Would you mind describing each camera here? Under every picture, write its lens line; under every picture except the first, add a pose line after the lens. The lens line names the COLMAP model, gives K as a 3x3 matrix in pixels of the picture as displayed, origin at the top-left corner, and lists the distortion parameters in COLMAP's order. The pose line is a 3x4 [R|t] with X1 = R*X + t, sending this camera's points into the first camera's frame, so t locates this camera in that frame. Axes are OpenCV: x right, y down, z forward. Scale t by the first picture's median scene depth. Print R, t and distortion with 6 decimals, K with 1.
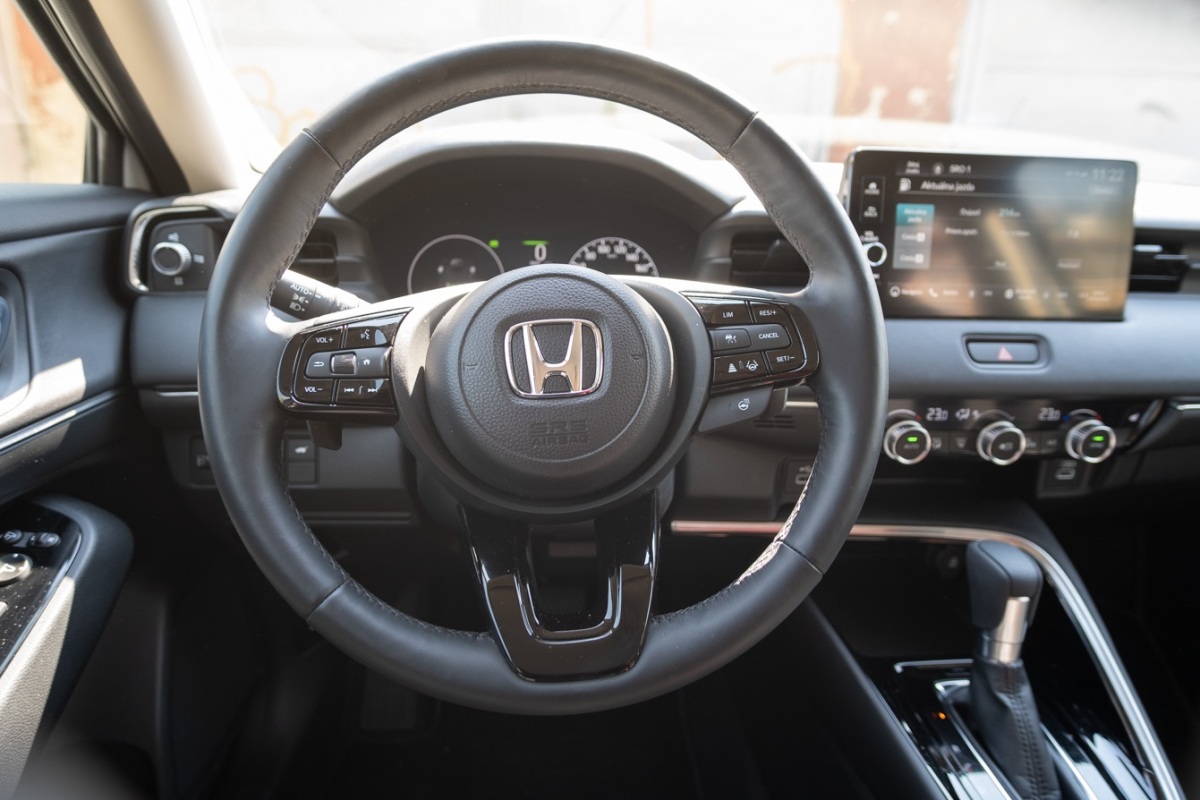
lens RADIAL K [[642.4, 0, 575.5], [0, 642.4, 380.7], [0, 0, 1]] dist [-0.016428, 0.001039]
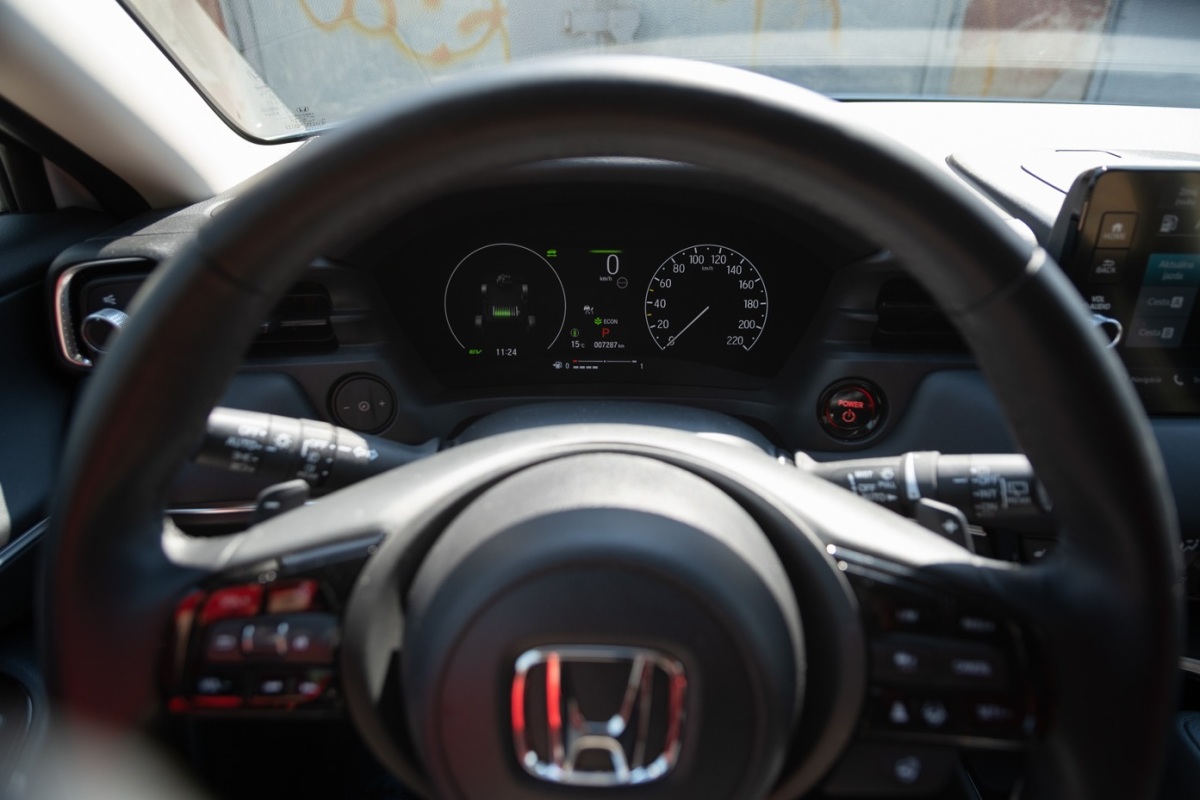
lens RADIAL K [[621.7, 0, 624.4], [0, 621.7, 375.7], [0, 0, 1]] dist [-0.016610, -0.000913]
pose [[0.997336, 0.015759, -0.071215, 0.017521], [-0.000471, 0.977752, 0.209764, -0.287181], [0.072936, -0.209172, 0.975155, 0.329412]]
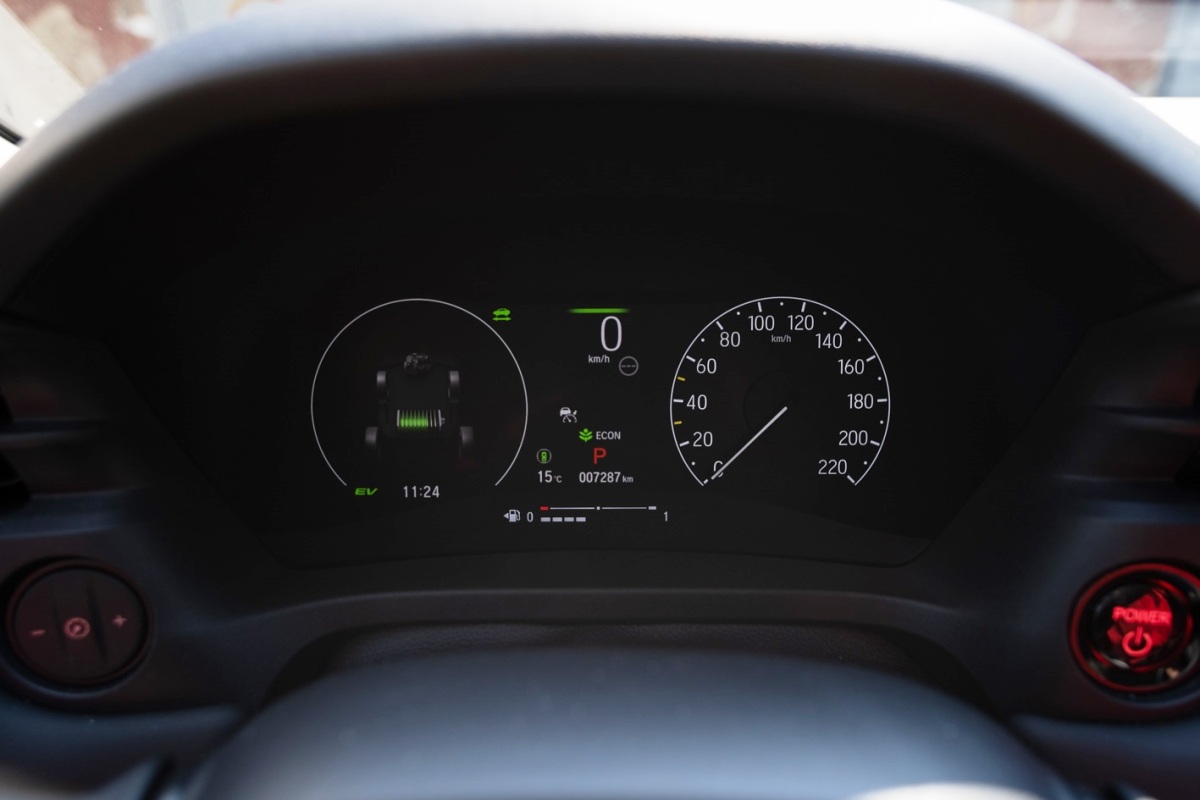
lens RADIAL K [[670.1, 0, 624.4], [0, 670.1, 412.6], [0, 0, 1]] dist [-0.016095, 0.000098]
pose [[0.998038, -0.002139, -0.062582, -0.023296], [0.008734, 0.994403, 0.105290, -0.247820], [0.062006, -0.105630, 0.992470, 0.710834]]
